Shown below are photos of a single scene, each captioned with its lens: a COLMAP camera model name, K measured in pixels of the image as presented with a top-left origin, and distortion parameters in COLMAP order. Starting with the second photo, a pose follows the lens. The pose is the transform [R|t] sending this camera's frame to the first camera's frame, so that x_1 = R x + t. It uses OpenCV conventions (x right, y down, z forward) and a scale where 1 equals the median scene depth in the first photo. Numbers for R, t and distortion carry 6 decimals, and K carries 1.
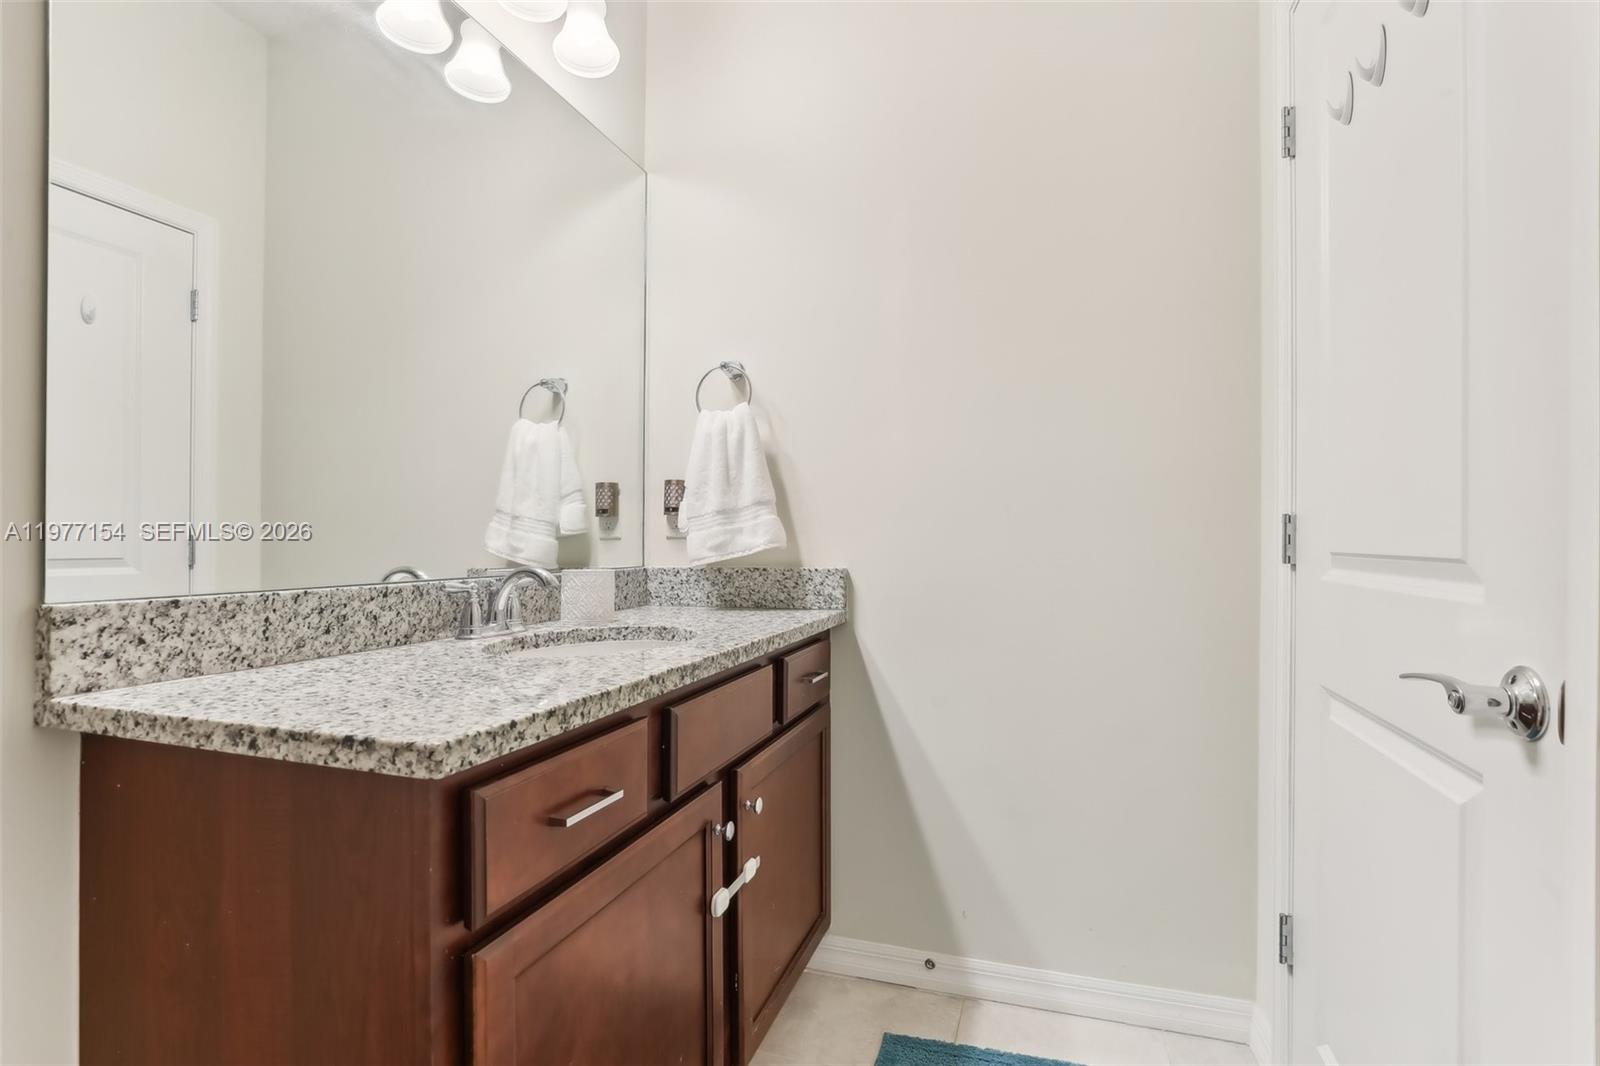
lens RADIAL K [[737.8, 0, 809.9], [0, 737.8, 526.6], [0, 0, 1]] dist [-0.033405, -0.000013]
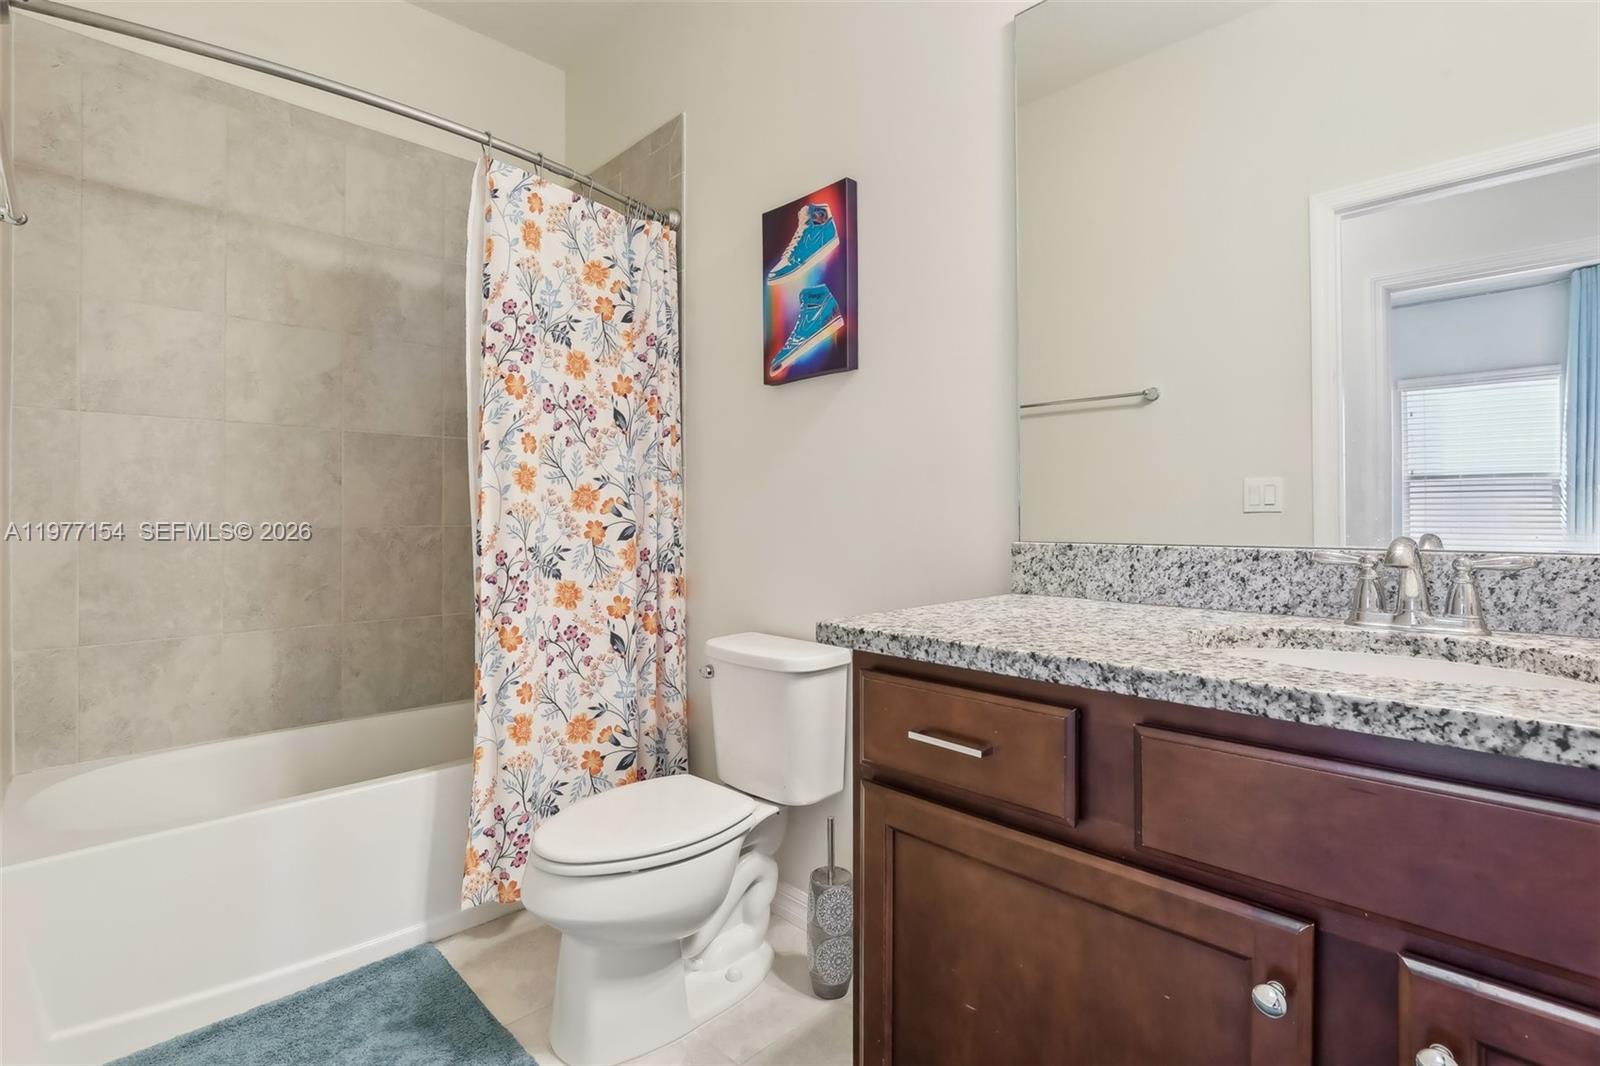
lens RADIAL K [[737.8, 0, 809.9], [0, 737.8, 526.6], [0, 0, 1]] dist [-0.033405, -0.000013]
pose [[-0.455202, 0.021681, -0.890124, 0.645477], [0.027964, 0.999558, 0.010046, 0.030410], [0.889949, -0.020318, -0.455607, 1.084089]]
